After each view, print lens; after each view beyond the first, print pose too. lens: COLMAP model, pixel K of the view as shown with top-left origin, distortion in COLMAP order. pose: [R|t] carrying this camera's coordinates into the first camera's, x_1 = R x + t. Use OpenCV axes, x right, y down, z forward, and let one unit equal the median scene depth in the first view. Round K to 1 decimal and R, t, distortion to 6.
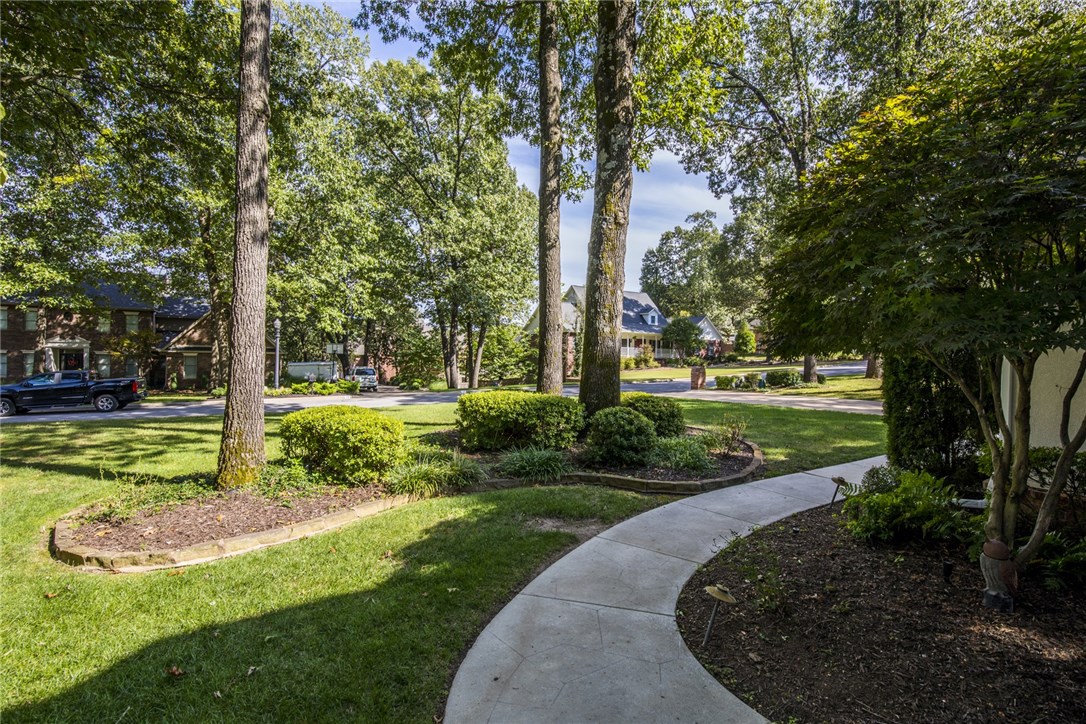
lens RADIAL K [[499.8, 0, 547.9], [0, 499.8, 359.3], [0, 0, 1]] dist [-0.022357, 0.001038]
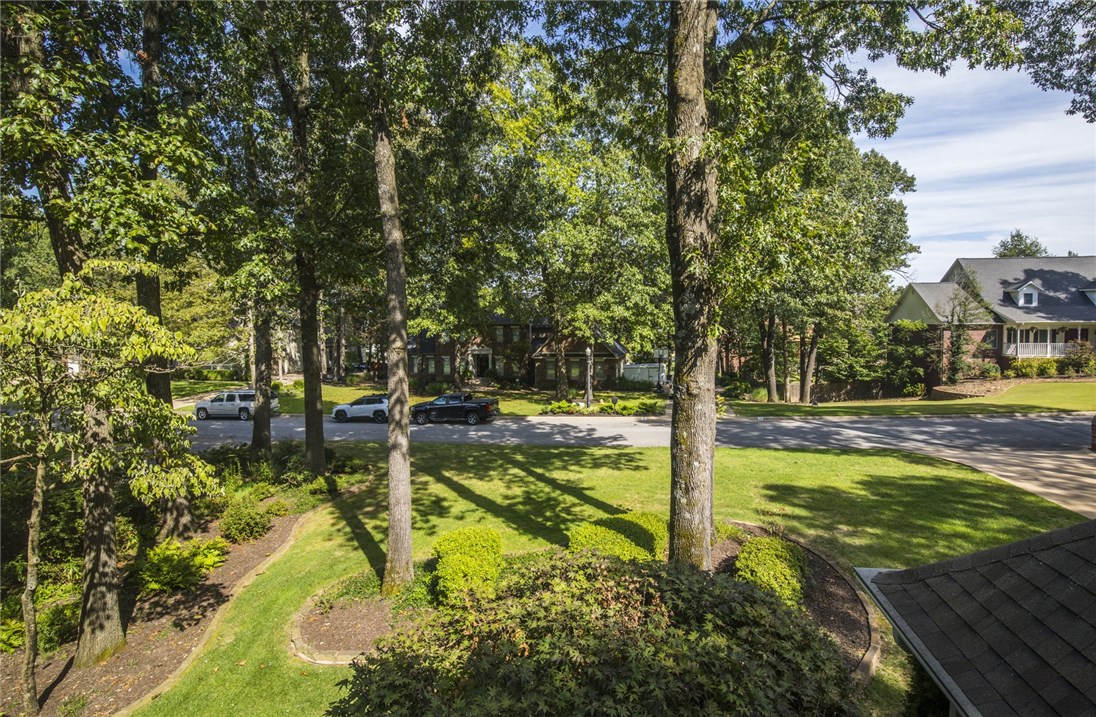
lens RADIAL K [[508.6, 0, 554.6], [0, 508.6, 353.8], [0, 0, 1]] dist [-0.021514, 0.000230]
pose [[0.773033, 0.004868, -0.634347, 0.153292], [0.020712, 0.999244, 0.032910, -0.106902], [0.634027, -0.038579, 0.772348, 0.024355]]
